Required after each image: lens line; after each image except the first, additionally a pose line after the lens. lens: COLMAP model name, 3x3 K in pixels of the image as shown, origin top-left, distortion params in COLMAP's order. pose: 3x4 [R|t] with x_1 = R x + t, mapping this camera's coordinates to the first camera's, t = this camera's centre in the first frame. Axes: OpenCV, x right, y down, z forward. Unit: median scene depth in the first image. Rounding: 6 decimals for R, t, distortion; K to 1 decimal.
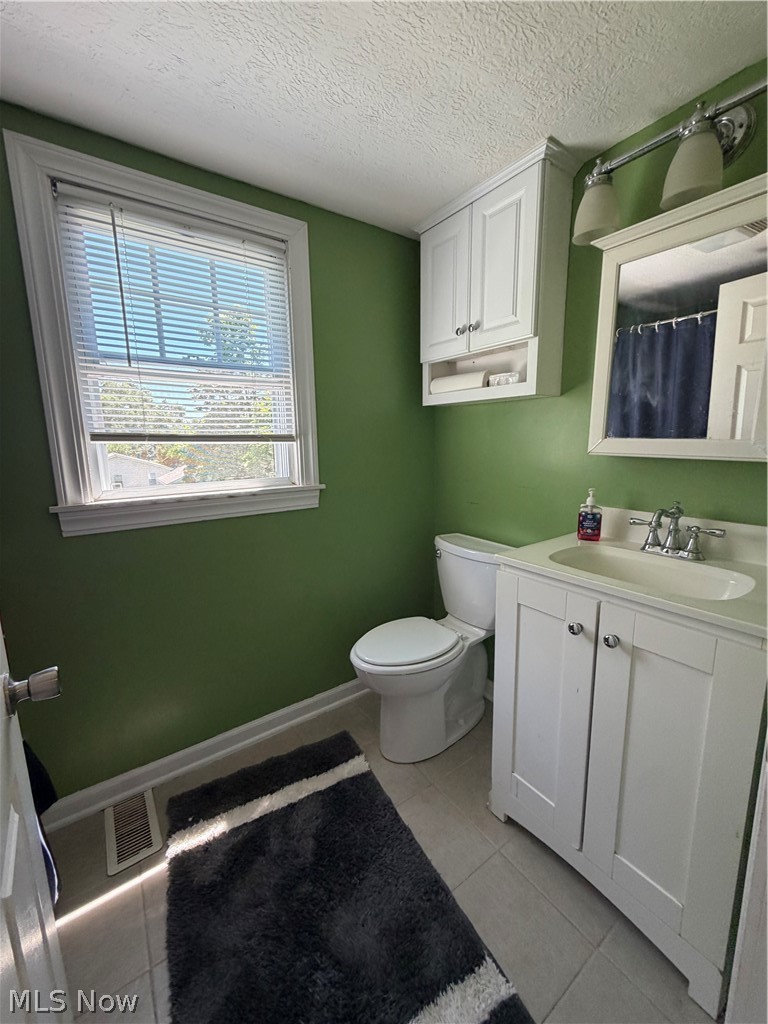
lens RADIAL K [[410.4, 0, 383.9], [0, 410.4, 510.5], [0, 0, 1]] dist [-0.000926, 0.000160]
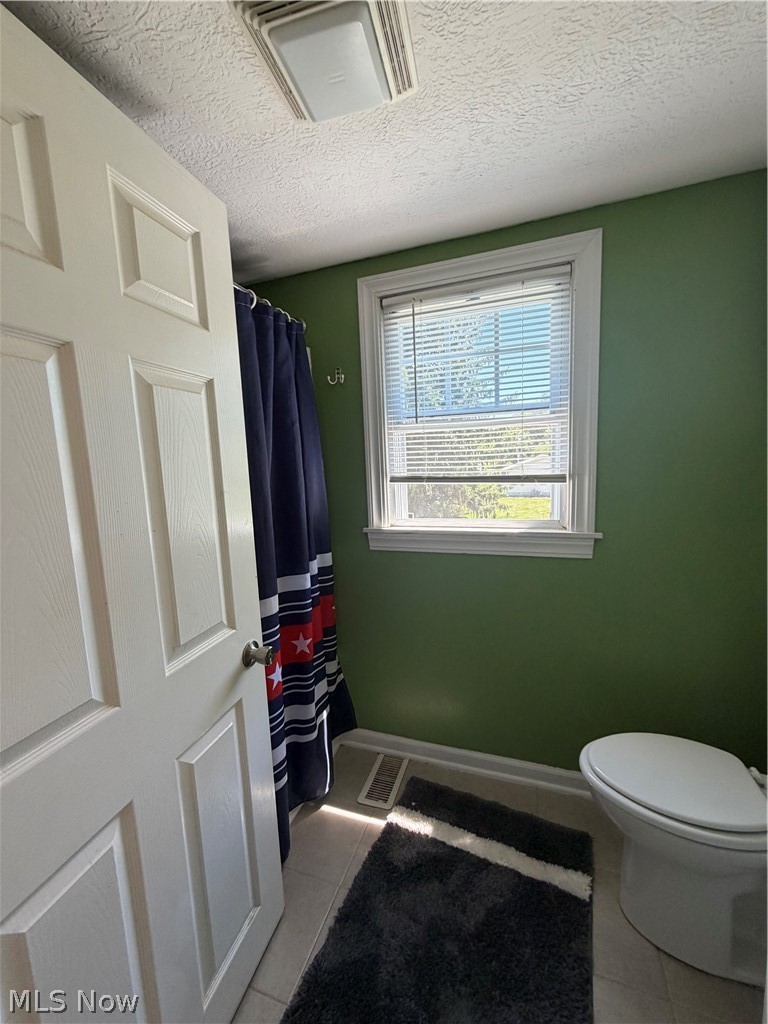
lens RADIAL K [[410.4, 0, 384.5], [0, 410.4, 509.1], [0, 0, 1]] dist [-0.000926, 0.000160]
pose [[0.570800, 0.101271, -0.814820, 0.355691], [-0.103012, 0.993356, 0.051298, -0.141304], [0.814602, 0.054655, 0.577440, 0.204183]]
